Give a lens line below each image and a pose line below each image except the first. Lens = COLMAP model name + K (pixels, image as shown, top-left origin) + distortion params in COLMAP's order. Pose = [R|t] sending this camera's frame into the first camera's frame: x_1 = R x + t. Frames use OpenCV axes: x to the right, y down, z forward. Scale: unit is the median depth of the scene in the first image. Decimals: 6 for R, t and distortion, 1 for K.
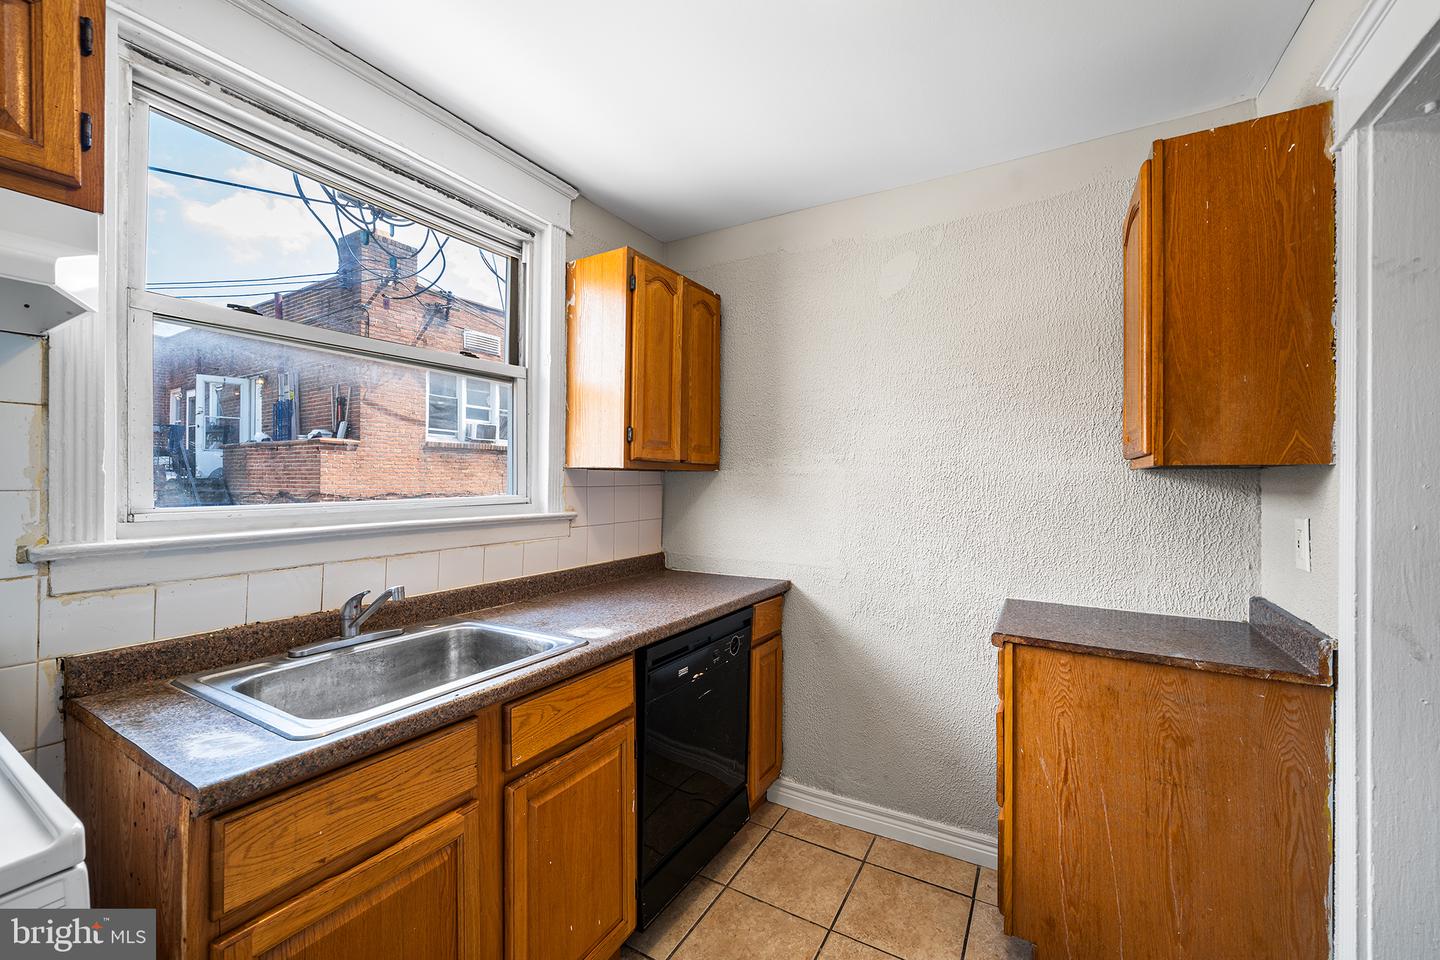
lens RADIAL K [[566.5, 0, 724.7], [0, 566.5, 486.1], [0, 0, 1]] dist [-0.000487, -0.000081]
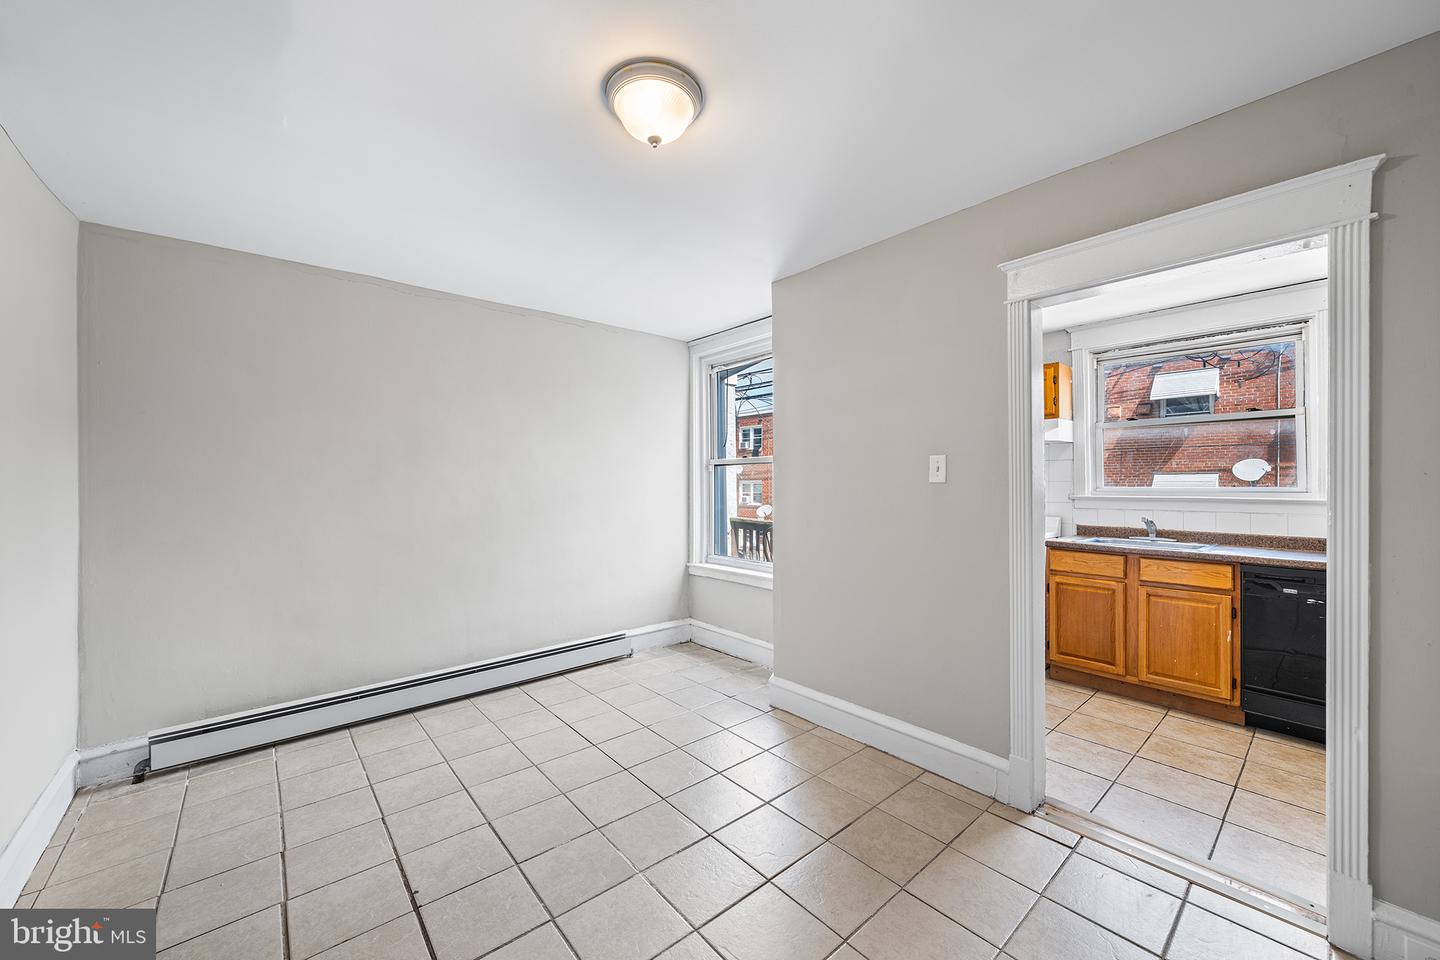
lens RADIAL K [[536.1, 0, 723.0], [0, 536.1, 478.9], [0, 0, 1]] dist [0.000338, 0.000027]
pose [[-0.311077, -0.000900, -0.950384, 2.917212], [0.002027, 0.999997, -0.001610, -0.006735], [0.950383, -0.002427, -0.311074, -0.155209]]
